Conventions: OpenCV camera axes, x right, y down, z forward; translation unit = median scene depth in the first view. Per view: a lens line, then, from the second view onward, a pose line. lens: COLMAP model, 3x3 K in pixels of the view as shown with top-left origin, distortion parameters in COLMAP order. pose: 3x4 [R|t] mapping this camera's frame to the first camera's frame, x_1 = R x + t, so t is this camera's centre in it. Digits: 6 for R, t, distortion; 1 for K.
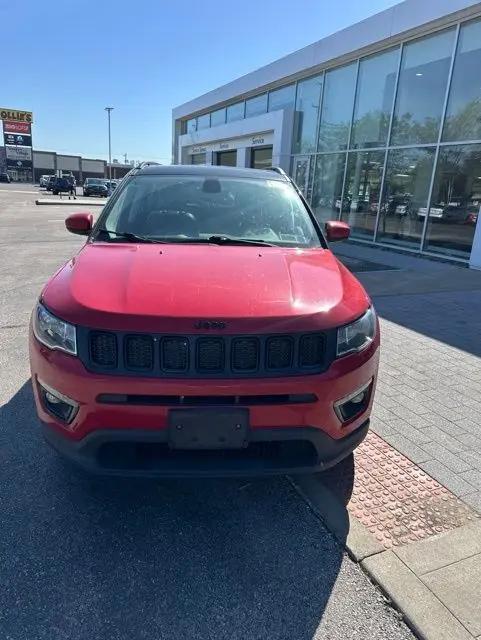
lens RADIAL K [[446.0, 0, 243.4], [0, 446.0, 324.7], [0, 0, 1]] dist [0.085418, -0.129736]
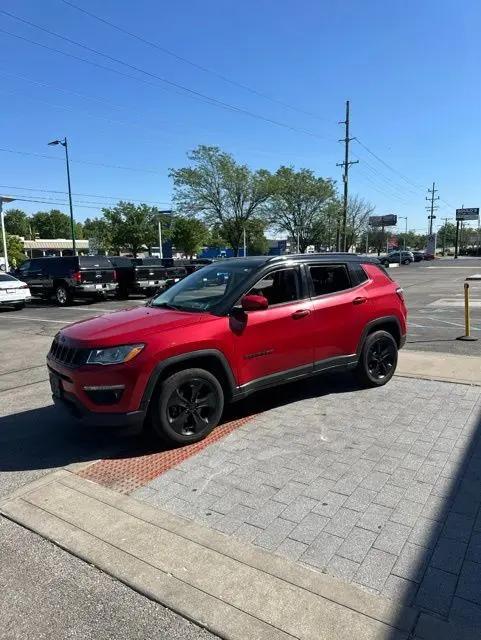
lens RADIAL K [[442.0, 0, 243.5], [0, 442.0, 330.9], [0, 0, 1]] dist [0.136914, -0.251019]
pose [[0.529538, 0.071482, -0.845269, 0.316086], [-0.193682, 0.980311, -0.038435, -0.017885], [0.825879, 0.184066, 0.532957, 0.073124]]
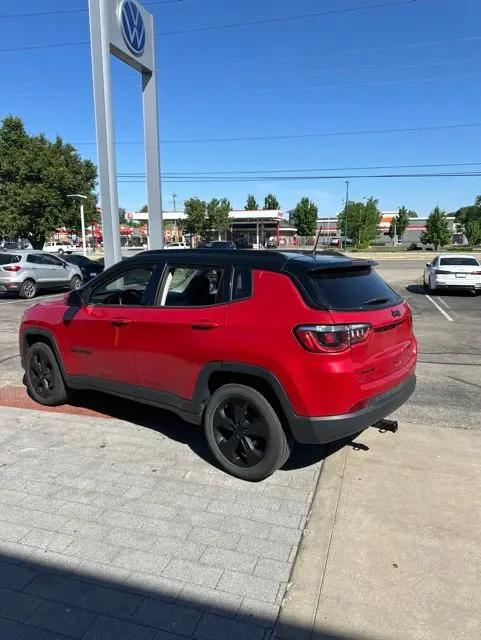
lens RADIAL K [[446.0, 0, 243.4], [0, 446.0, 324.7], [0, 0, 1]] dist [0.085418, -0.129736]
pose [[-0.652738, 0.079791, -0.753370, 0.213815], [-0.250275, 0.915894, 0.313849, -0.162828], [0.715050, 0.393411, -0.577869, 0.519515]]
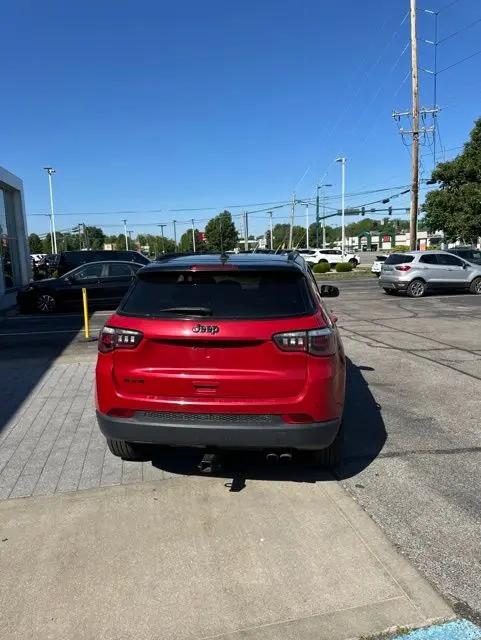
lens RADIAL K [[444.6, 0, 244.3], [0, 444.6, 320.5], [0, 0, 1]] dist [0.119904, -0.197341]
pose [[-0.982781, -0.055865, 0.176125, -0.083351], [0.026499, 0.900731, 0.433568, -0.203995], [-0.182863, 0.430769, -0.883741, 0.610273]]
